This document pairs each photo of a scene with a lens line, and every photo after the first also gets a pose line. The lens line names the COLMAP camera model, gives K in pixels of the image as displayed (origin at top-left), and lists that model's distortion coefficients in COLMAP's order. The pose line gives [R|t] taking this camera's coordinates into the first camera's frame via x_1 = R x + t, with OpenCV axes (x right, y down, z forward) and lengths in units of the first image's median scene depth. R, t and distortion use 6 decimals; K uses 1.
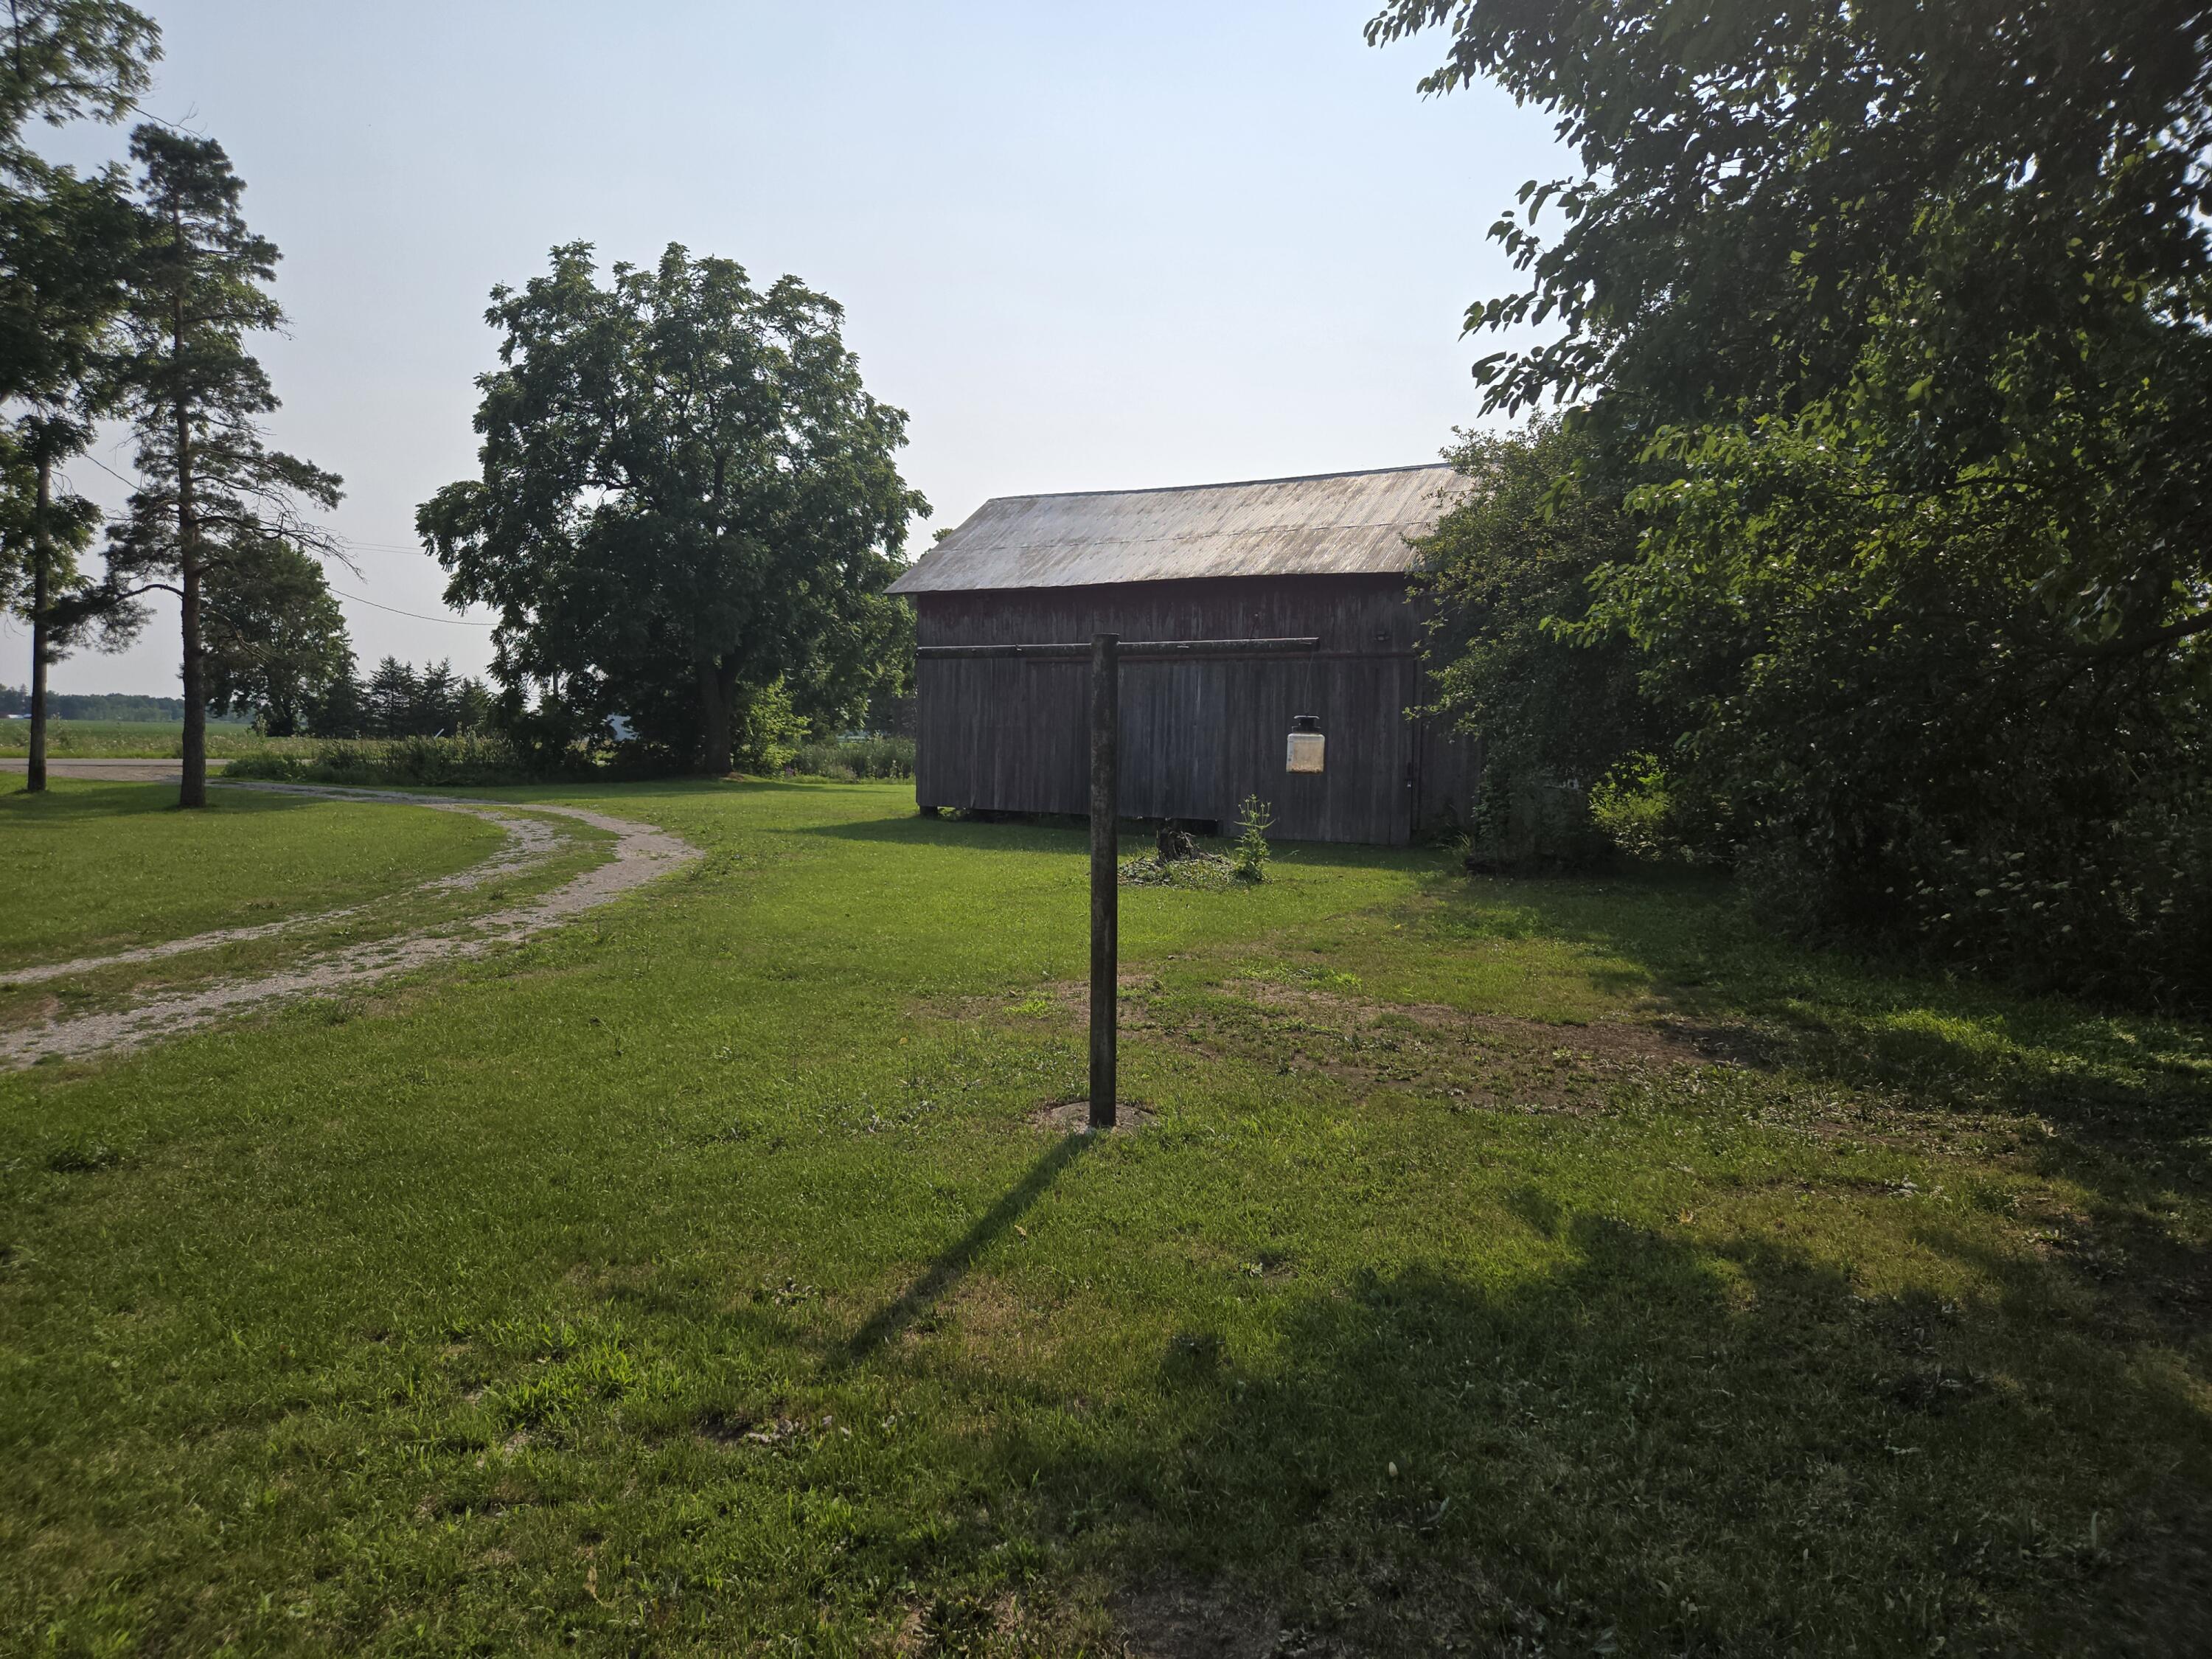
lens RADIAL K [[1454.0, 0, 1090.2], [0, 1454.0, 833.5], [0, 0, 1]] dist [0.039916, -0.000260]
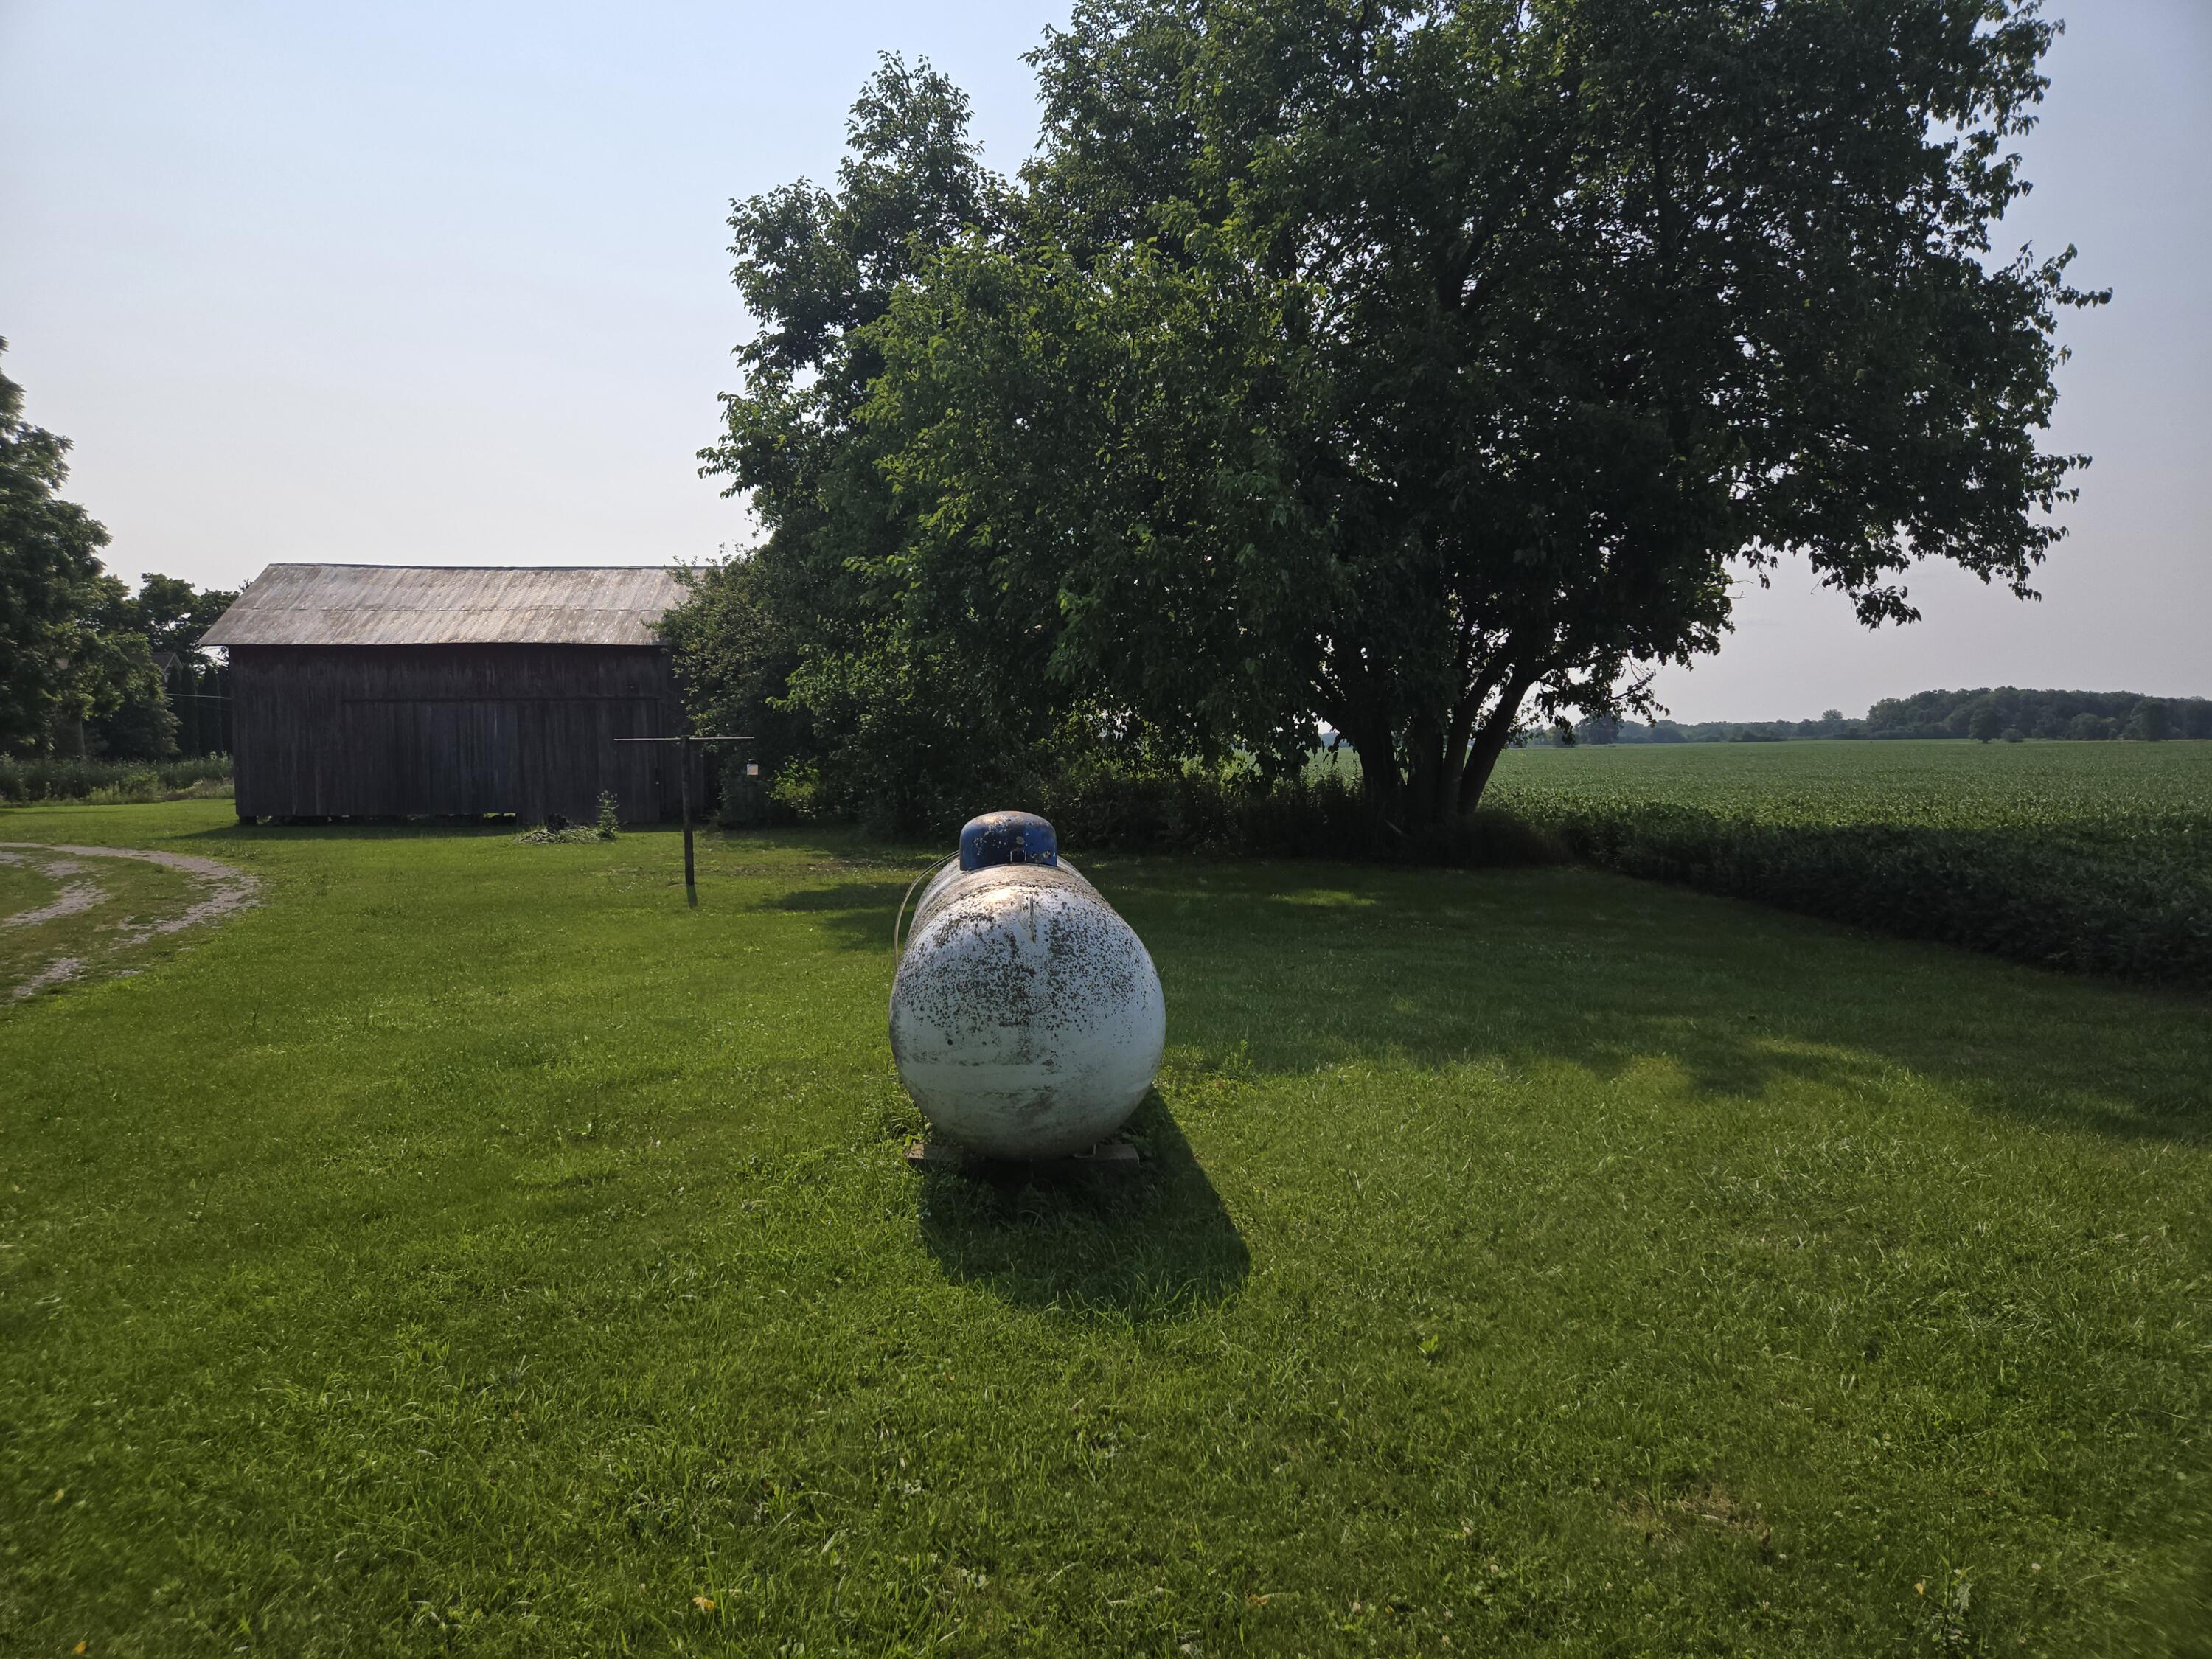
lens RADIAL K [[1454.0, 0, 1101.0], [0, 1454.0, 832.7], [0, 0, 1]] dist [0.039916, -0.000260]
pose [[0.829293, -0.061413, 0.555428, -0.236427], [0.060329, 0.997973, 0.020269, 0.015659], [-0.555547, 0.016699, 0.831317, -0.506794]]
